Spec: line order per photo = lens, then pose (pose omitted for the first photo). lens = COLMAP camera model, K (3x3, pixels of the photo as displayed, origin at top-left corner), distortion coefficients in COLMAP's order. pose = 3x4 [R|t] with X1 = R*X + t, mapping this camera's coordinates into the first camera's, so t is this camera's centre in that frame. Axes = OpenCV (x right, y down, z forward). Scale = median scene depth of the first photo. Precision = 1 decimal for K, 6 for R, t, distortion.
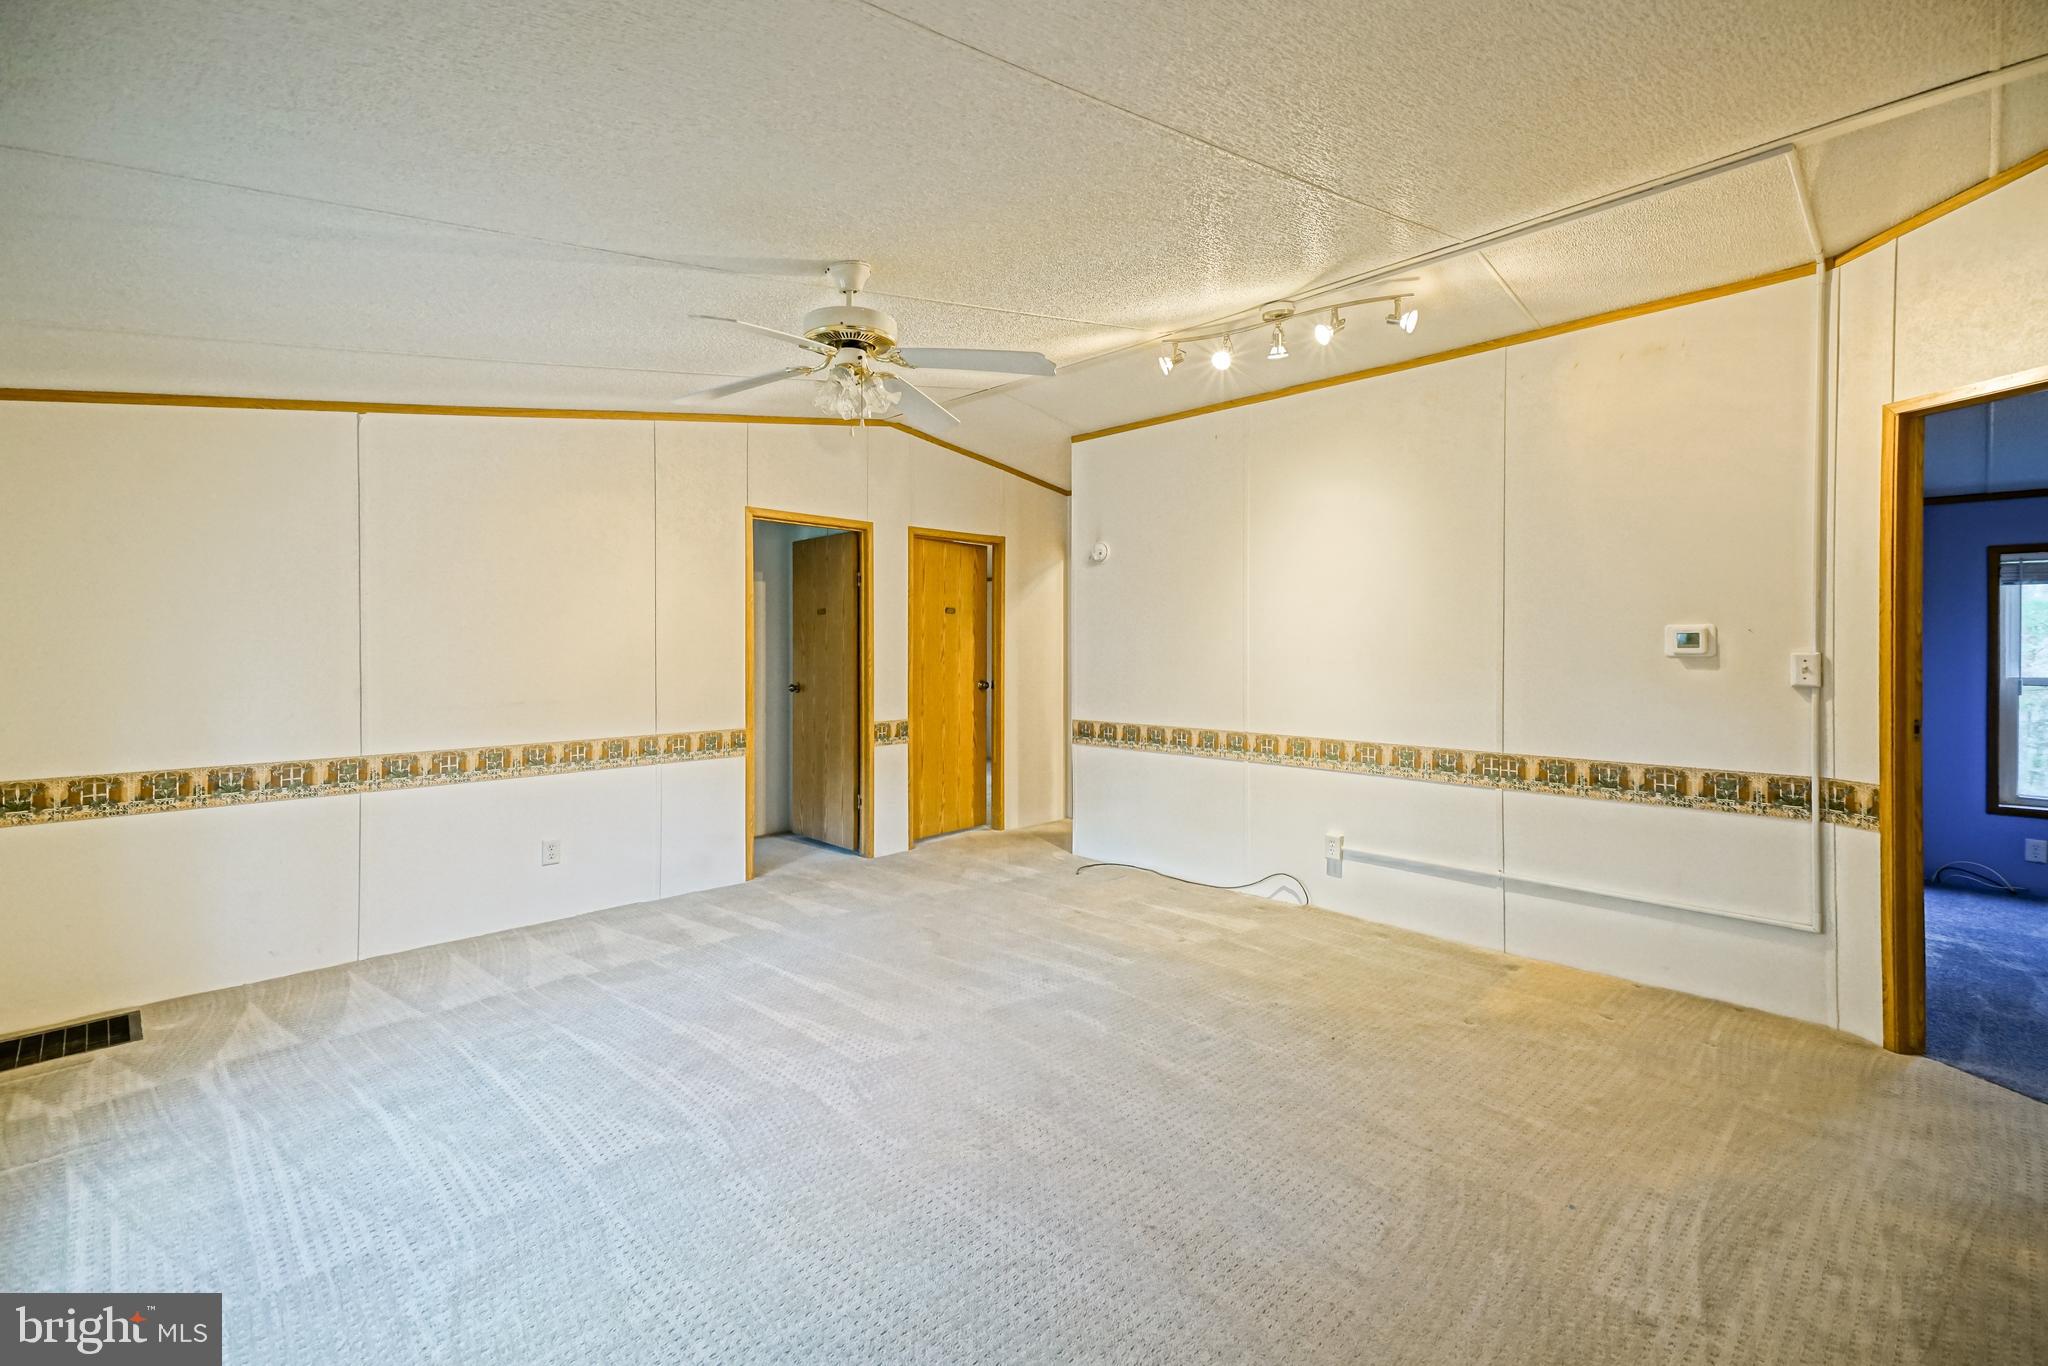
lens RADIAL K [[919.5, 0, 1019.9], [0, 919.5, 657.3], [0, 0, 1]] dist [0.058307, -0.000442]
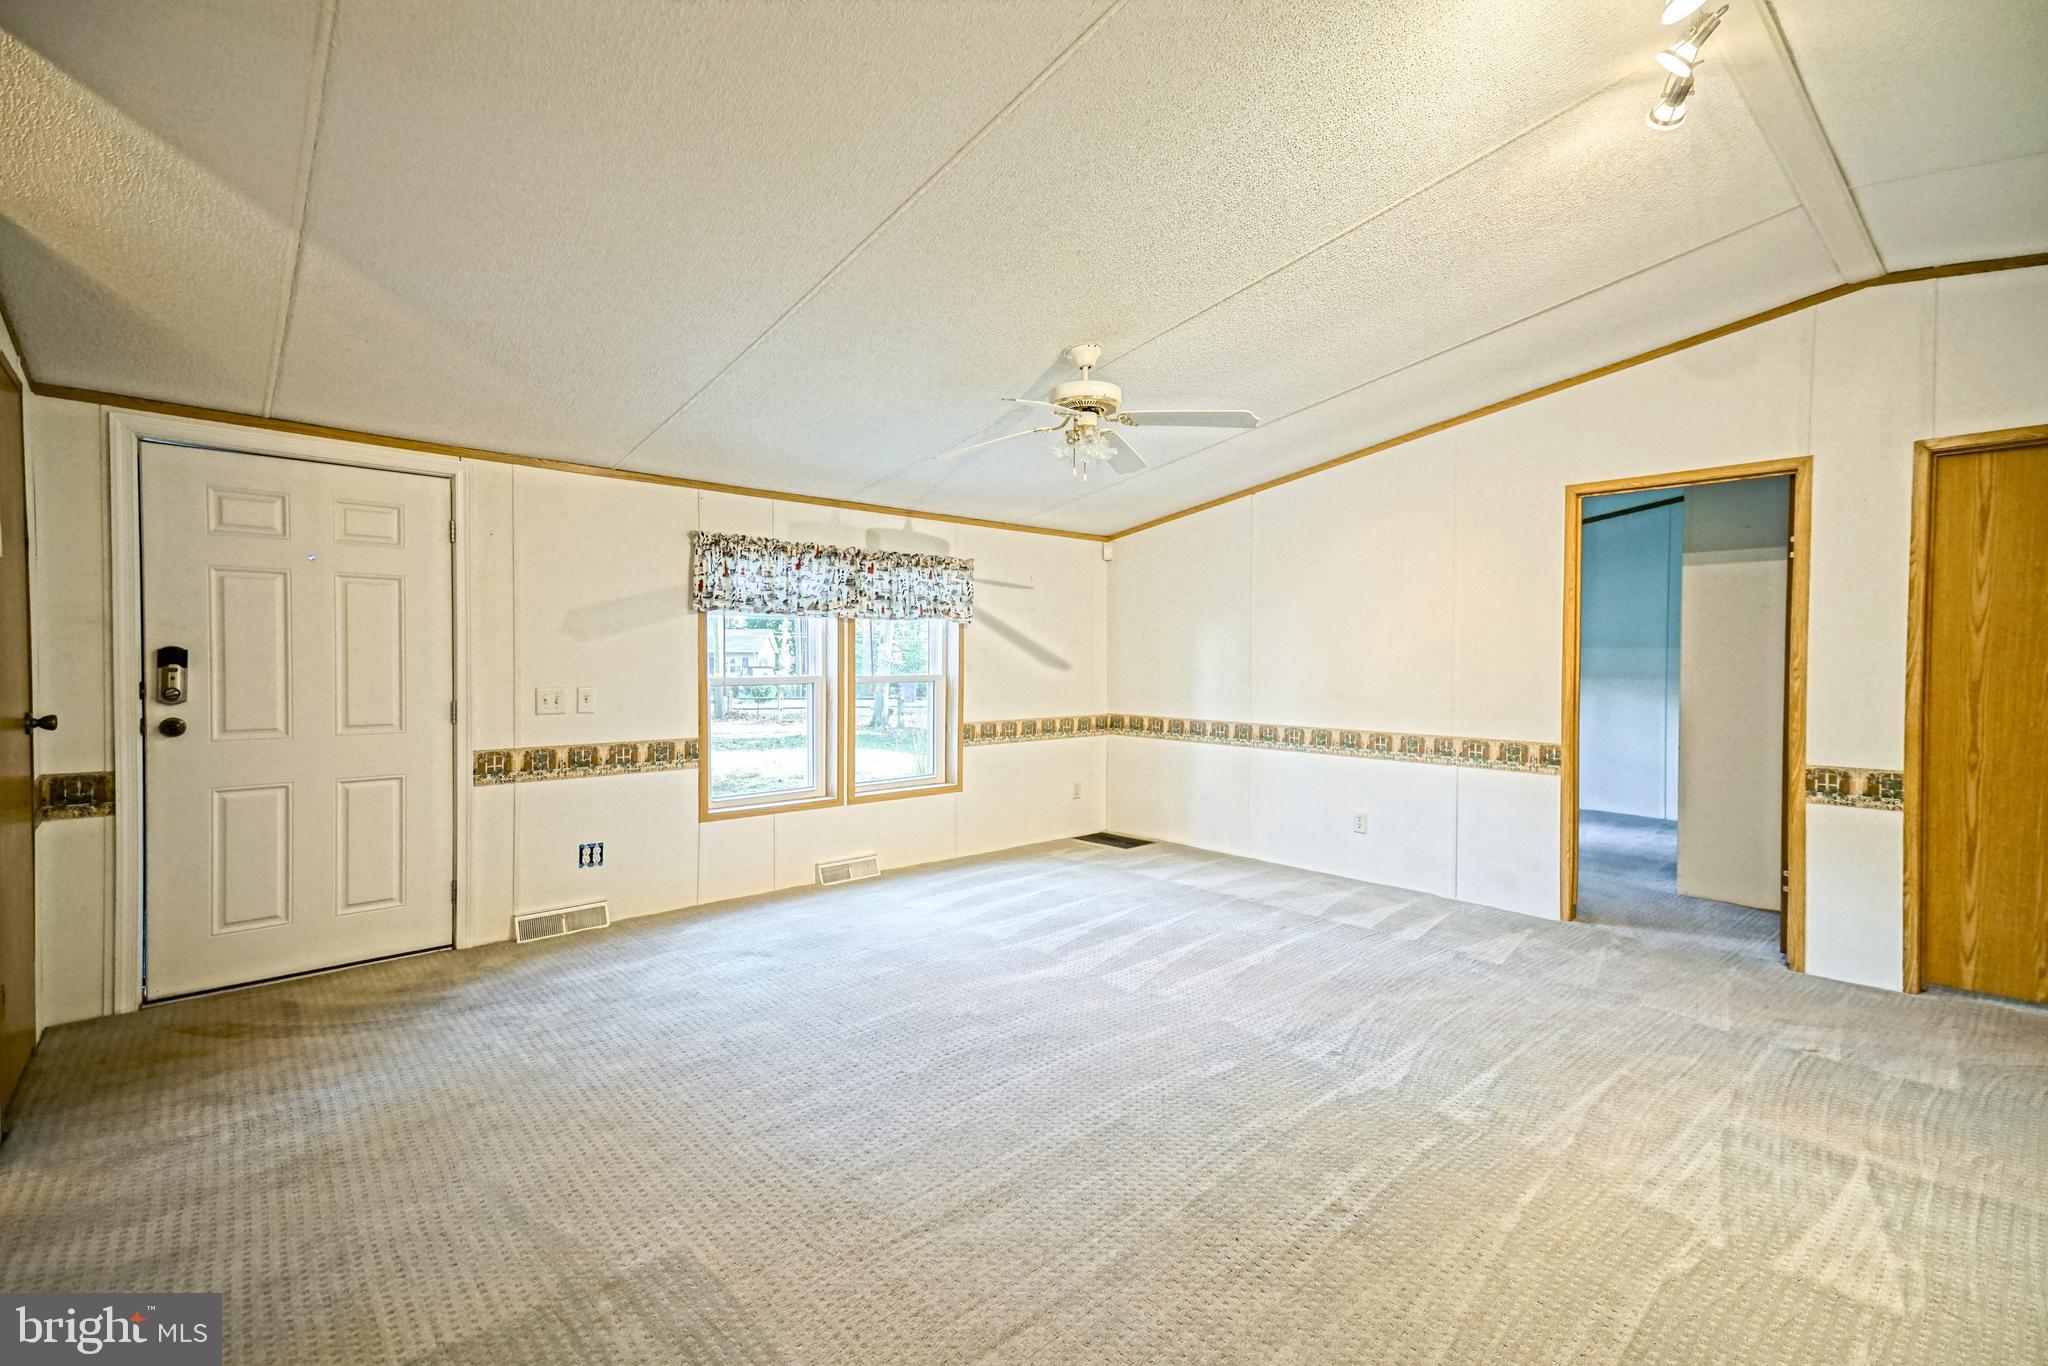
lens RADIAL K [[935.5, 0, 1024.0], [0, 935.5, 683.0], [0, 0, 1]] dist [0.124700, -0.000051]
pose [[-0.034847, 0.036532, -0.998725, 0.677011], [-0.008267, 0.999287, 0.036841, -0.010526], [0.999358, 0.009540, -0.034520, 0.566121]]
